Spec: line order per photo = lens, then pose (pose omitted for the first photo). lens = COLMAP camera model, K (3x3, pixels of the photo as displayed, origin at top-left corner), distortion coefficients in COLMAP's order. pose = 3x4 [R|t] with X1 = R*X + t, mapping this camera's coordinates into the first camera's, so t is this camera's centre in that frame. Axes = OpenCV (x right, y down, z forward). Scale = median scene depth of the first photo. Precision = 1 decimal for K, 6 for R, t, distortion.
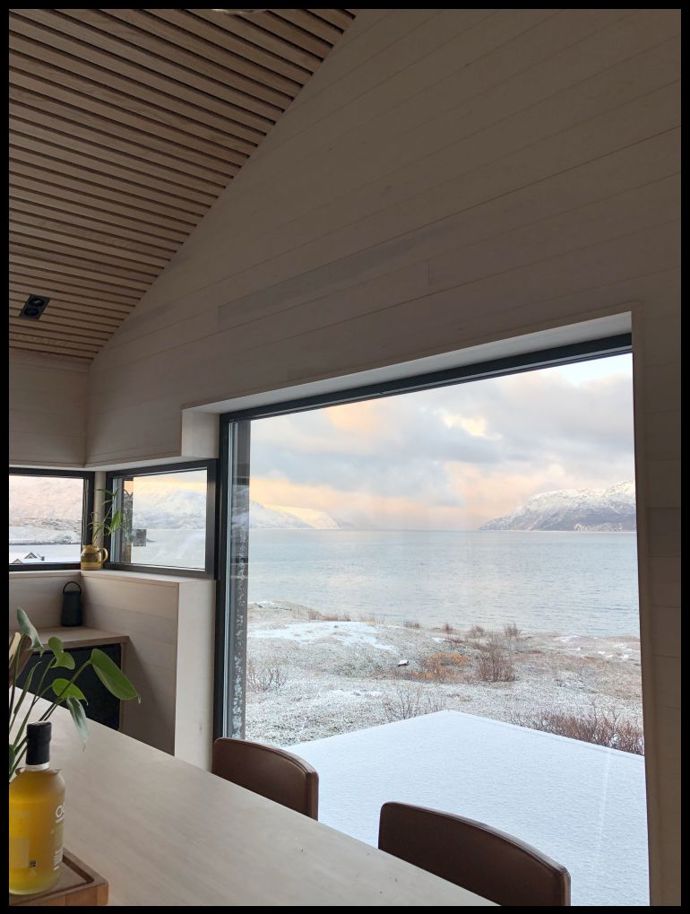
lens RADIAL K [[767.3, 0, 345.0], [0, 767.3, 457.0], [0, 0, 1]] dist [0.004269, -0.000249]
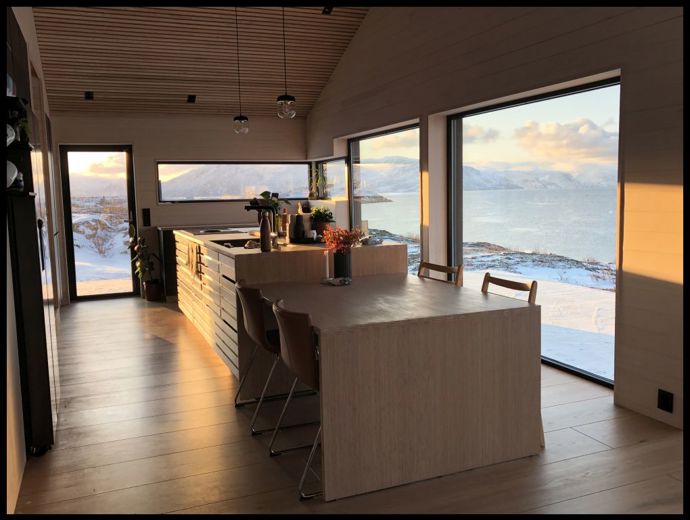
lens RADIAL K [[621.2, 0, 345.0], [0, 621.2, 260.0], [0, 0, 1]] dist [0.067805, -0.004657]
pose [[0.949040, -0.002677, -0.315144, 0.442862], [0.066911, 0.978878, 0.193184, -0.053584], [0.307970, -0.204426, 0.929174, -0.977331]]
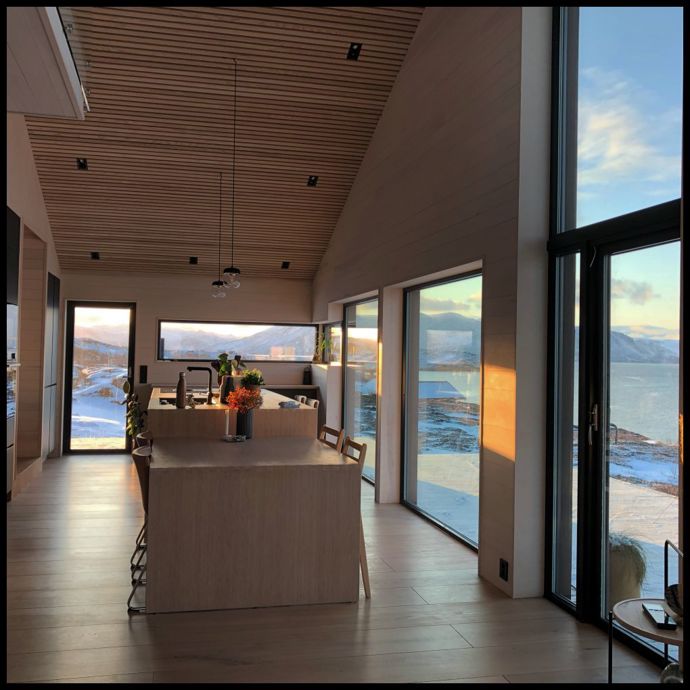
lens RADIAL K [[750.8, 0, 335.2], [0, 750.8, 344.3], [0, 0, 1]] dist [0.156036, -0.011708]
pose [[0.887805, -0.001181, -0.460218, 0.857457], [0.035297, 0.997226, 0.065533, -0.074283], [0.458864, -0.074425, 0.885384, -1.141029]]
